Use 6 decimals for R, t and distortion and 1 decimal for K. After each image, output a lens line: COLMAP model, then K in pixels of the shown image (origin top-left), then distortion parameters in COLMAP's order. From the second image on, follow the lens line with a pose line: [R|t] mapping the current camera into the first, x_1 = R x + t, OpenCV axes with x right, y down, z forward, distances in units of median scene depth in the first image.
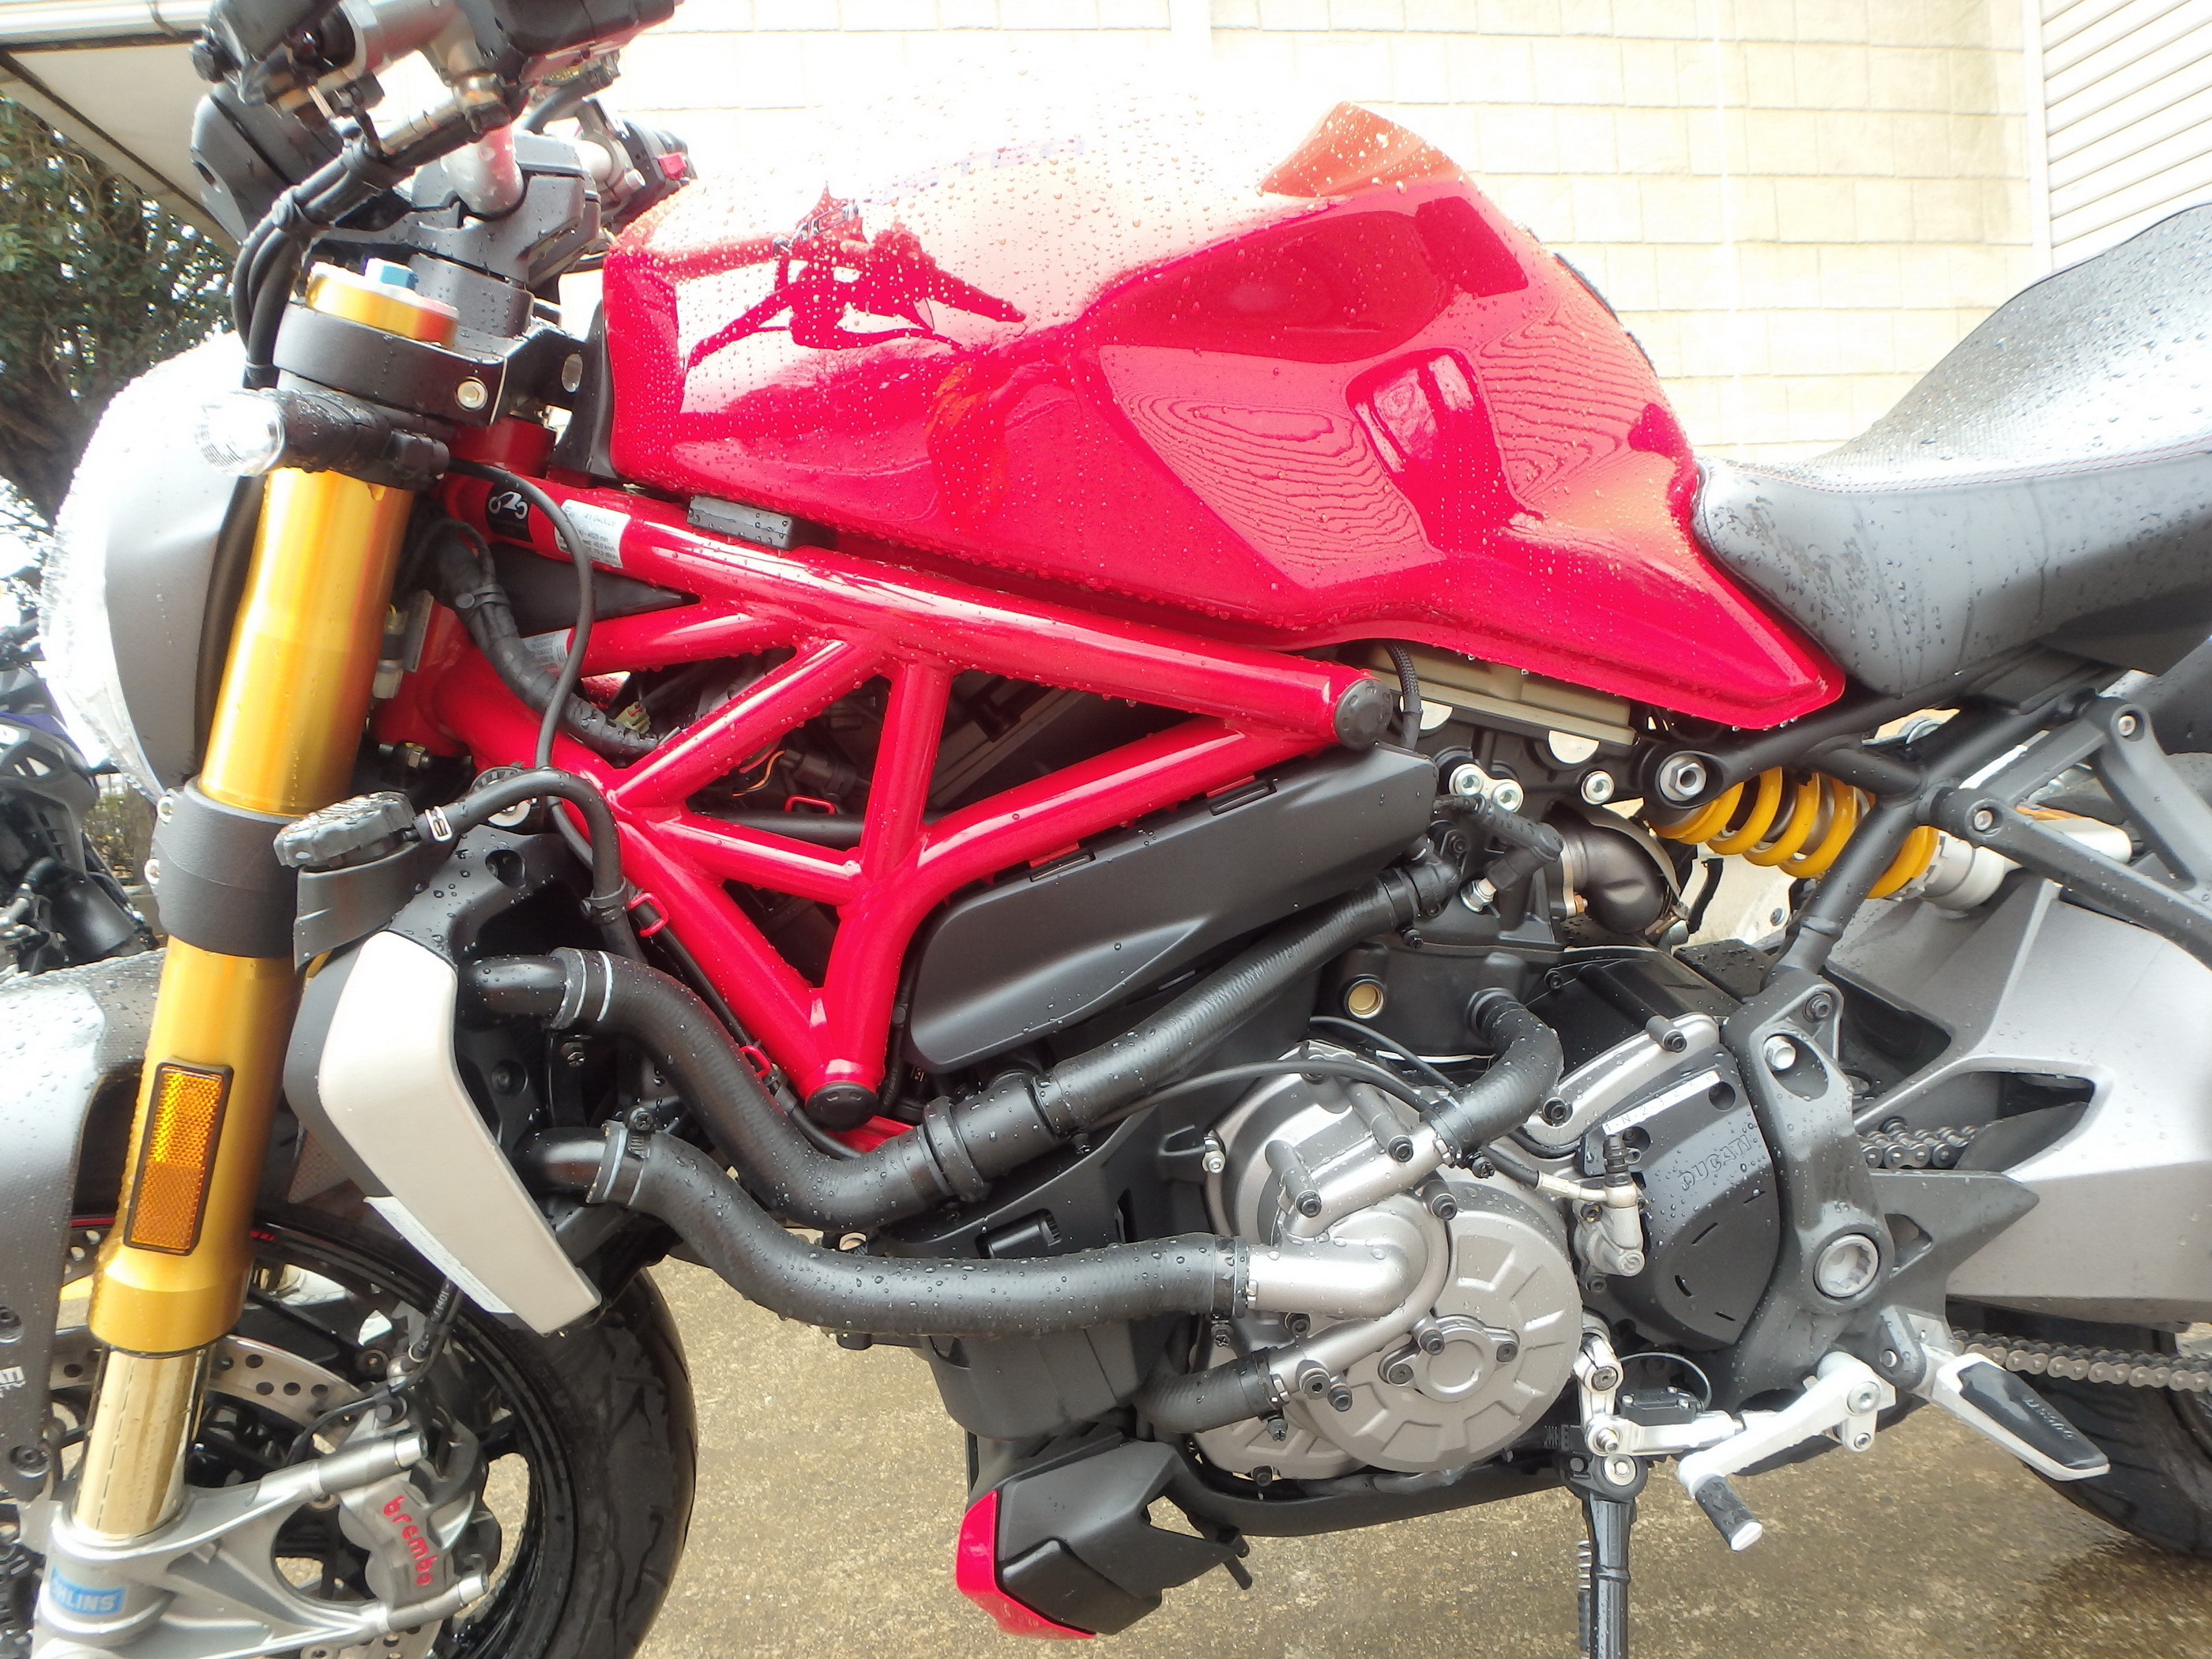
lens RADIAL K [[1367.2, 0, 1107.3], [0, 1367.2, 843.4], [0, 0, 1]] dist [-0.022102, 0.001671]
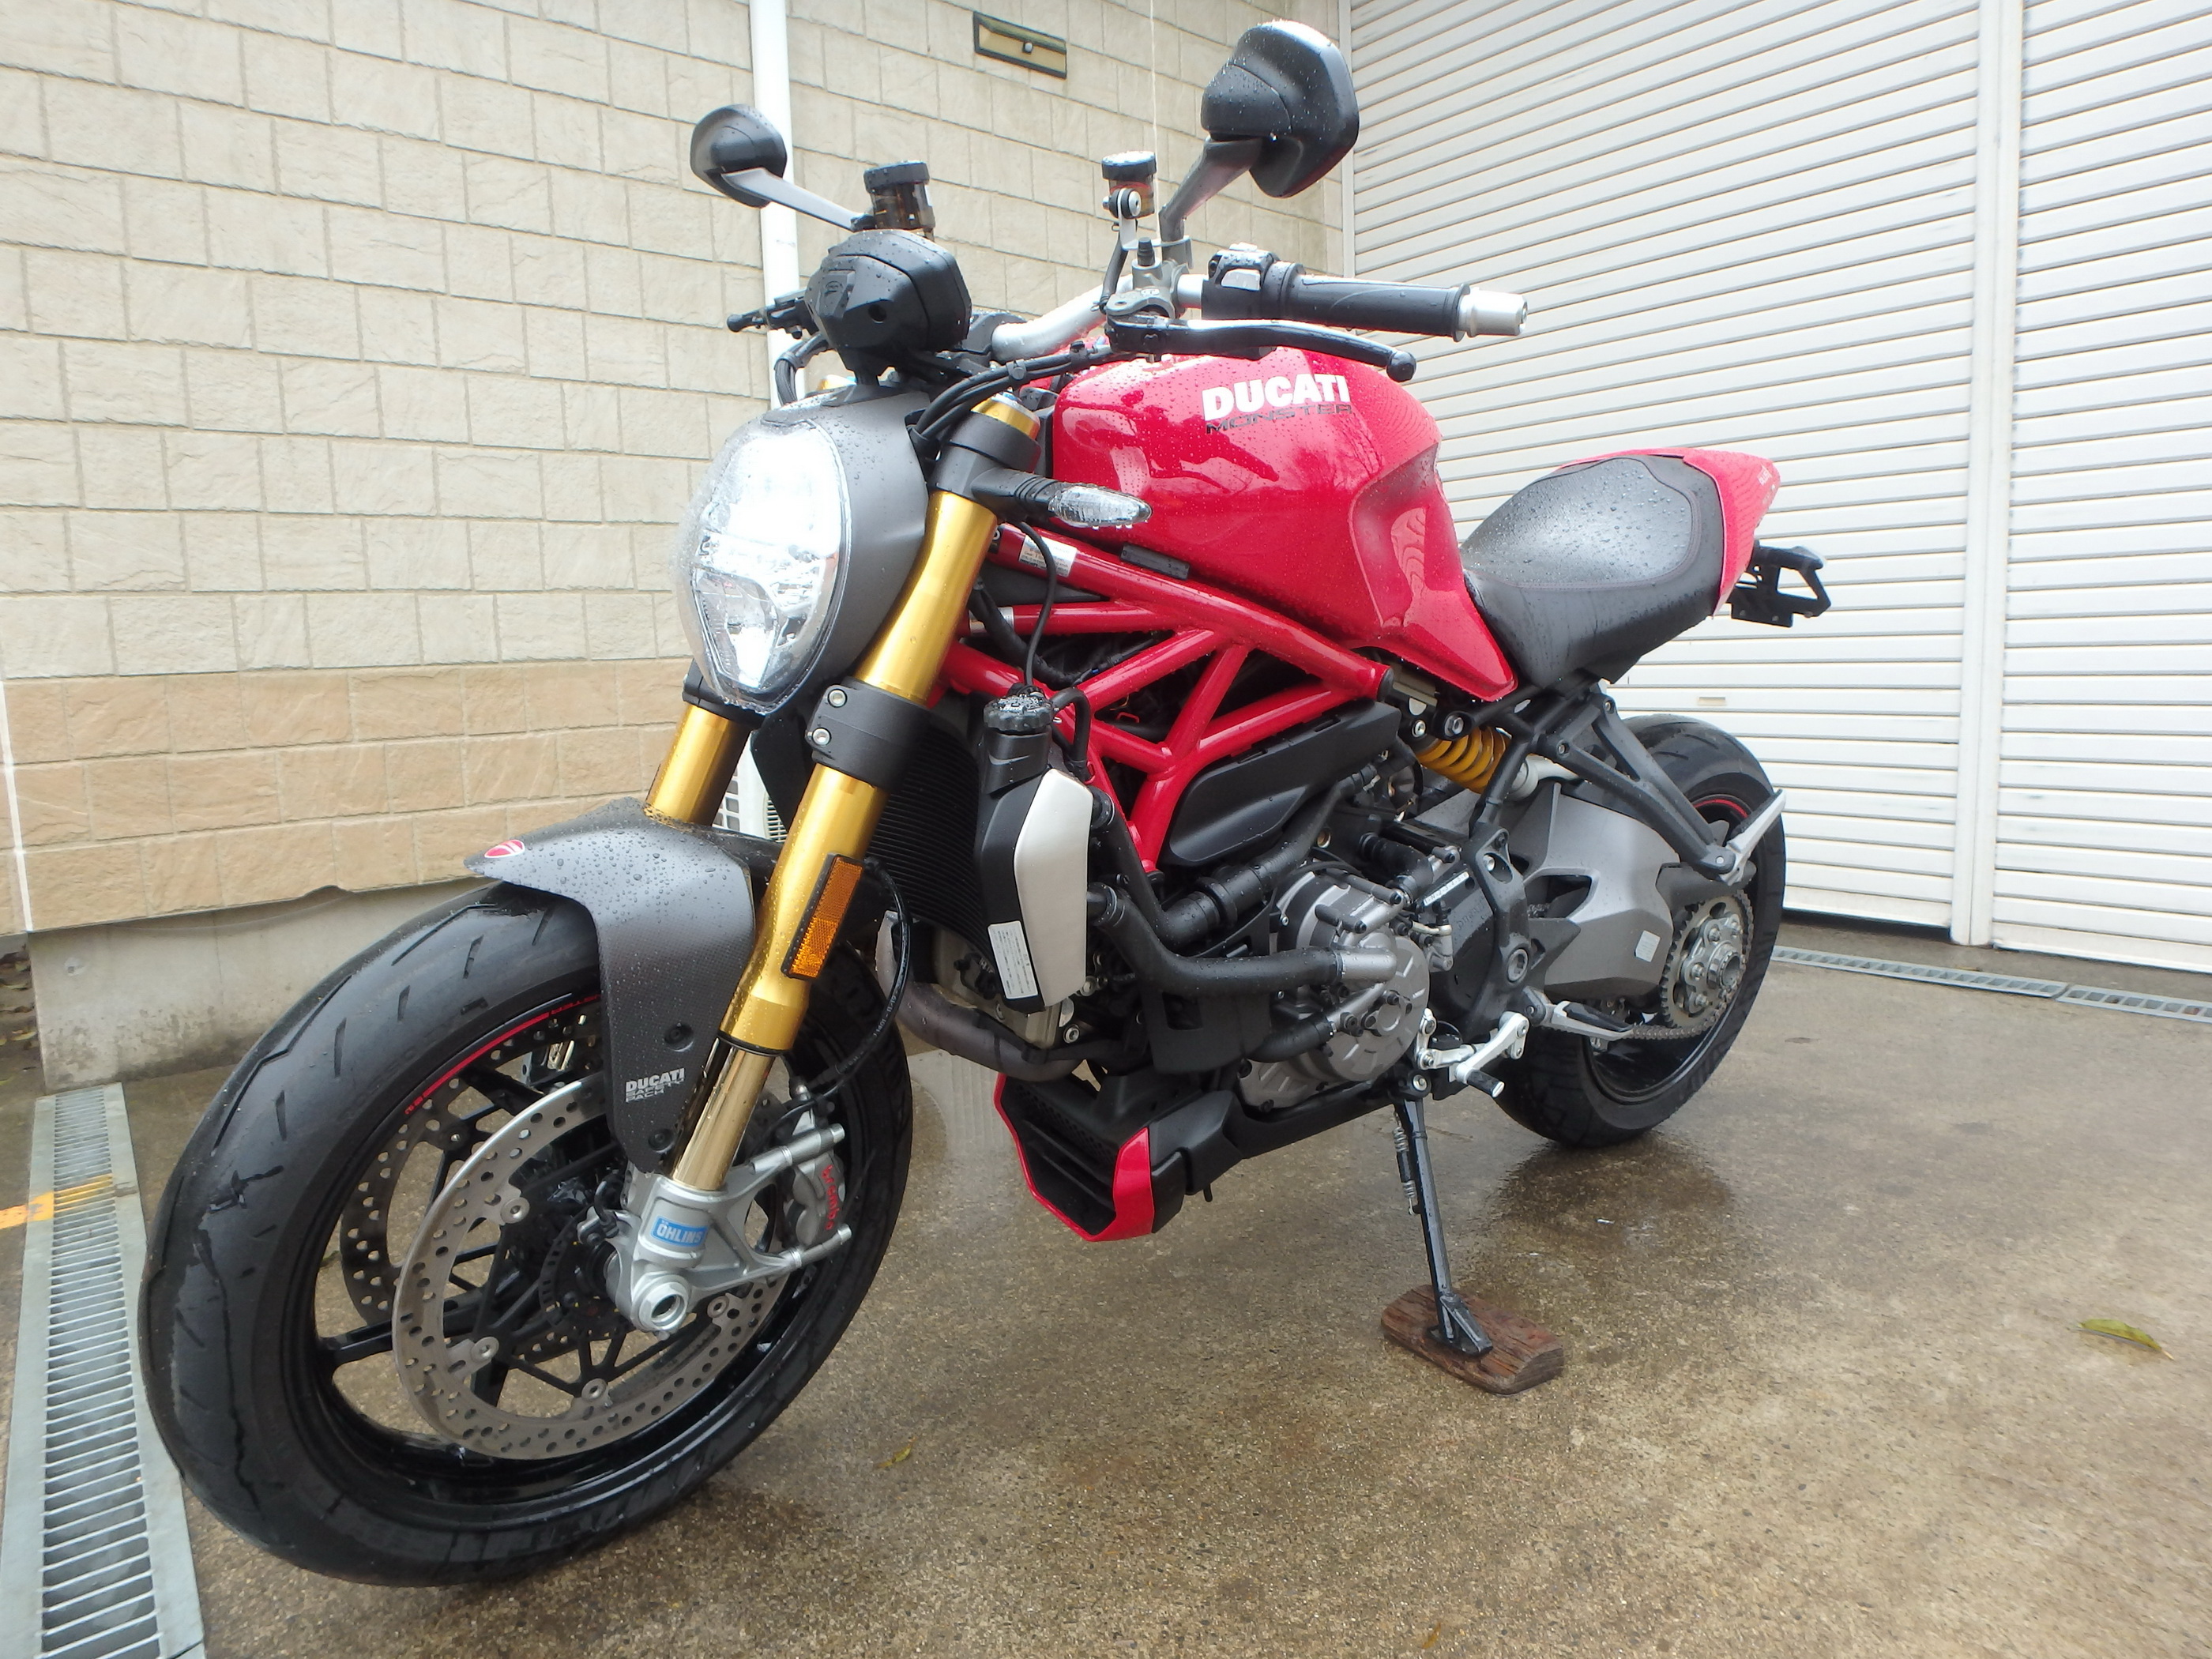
lens RADIAL K [[1382.9, 0, 1122.6], [0, 1382.9, 829.0], [0, 0, 1]] dist [-0.051601, 0.019250]
pose [[0.865595, -0.001924, 0.500741, -1.049980], [0.000478, 0.999995, 0.003015, 0.103238], [-0.500744, -0.002370, 0.865592, -0.520889]]
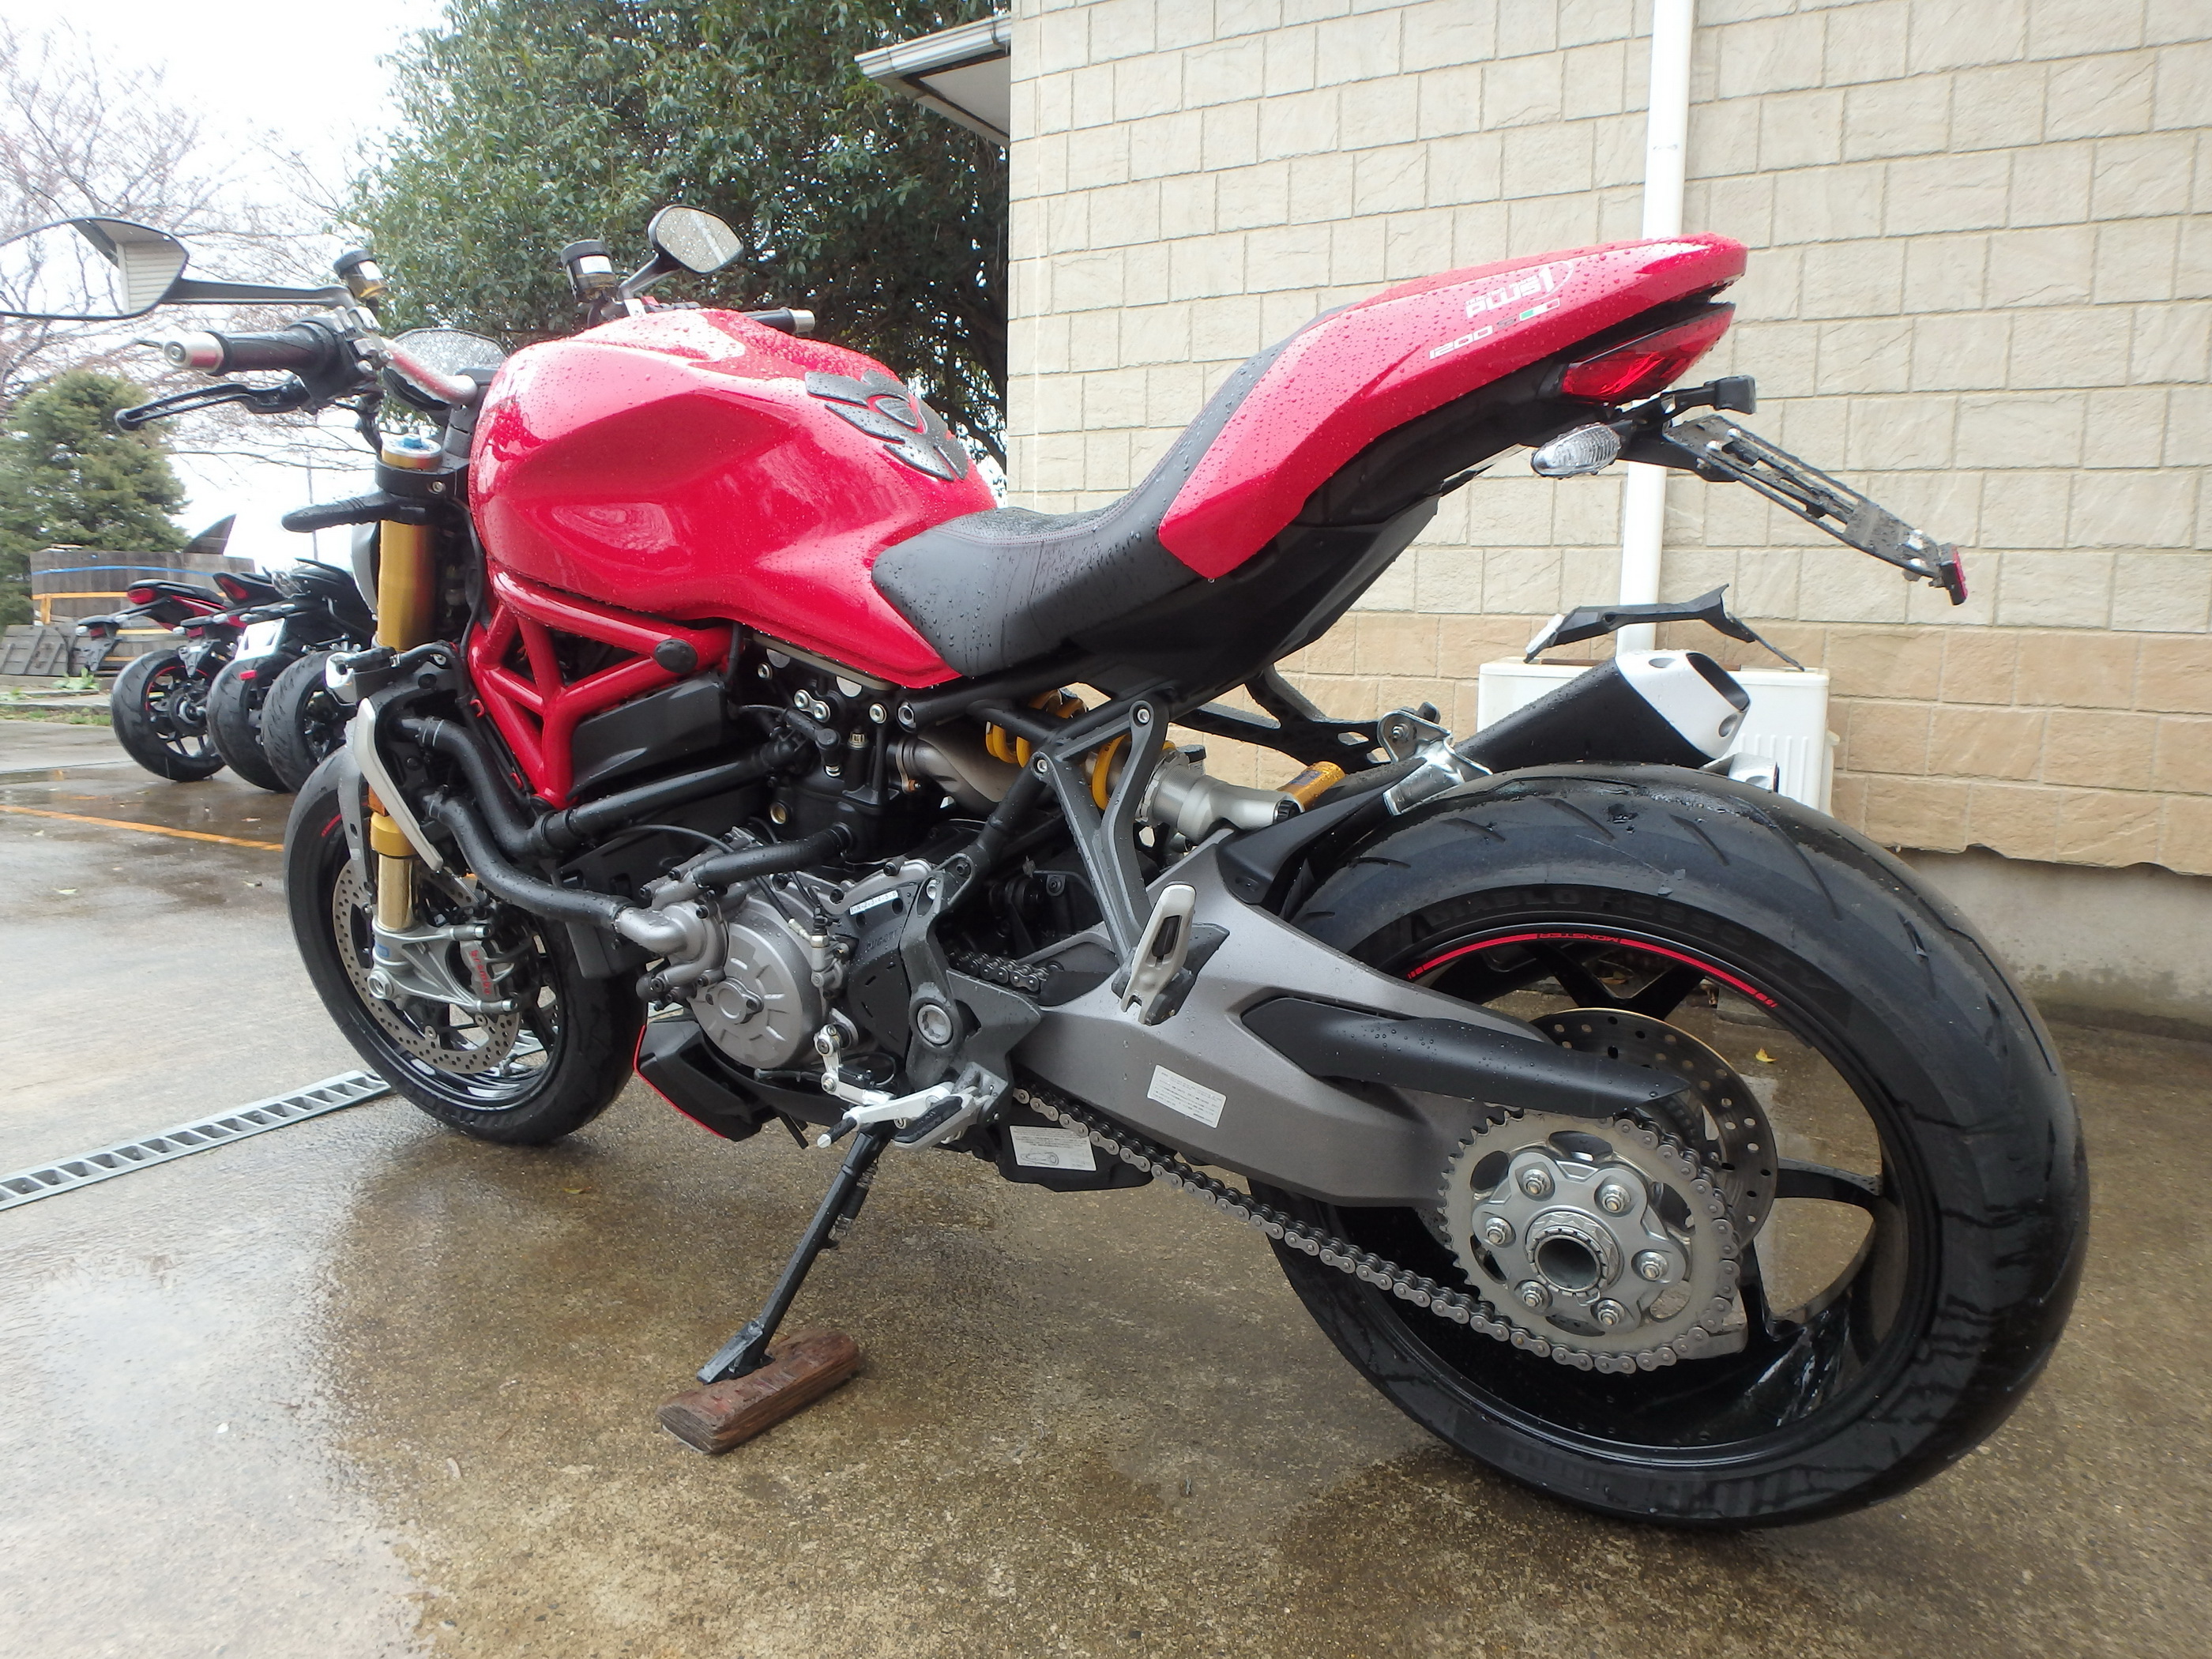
lens RADIAL K [[1382.9, 0, 1122.6], [0, 1382.9, 829.0], [0, 0, 1]] dist [-0.051601, 0.019250]
pose [[0.796689, 0.182673, -0.576123, 1.707674], [-0.133518, 0.982874, 0.127008, -0.167641], [0.589457, -0.024263, 0.807435, -0.214906]]
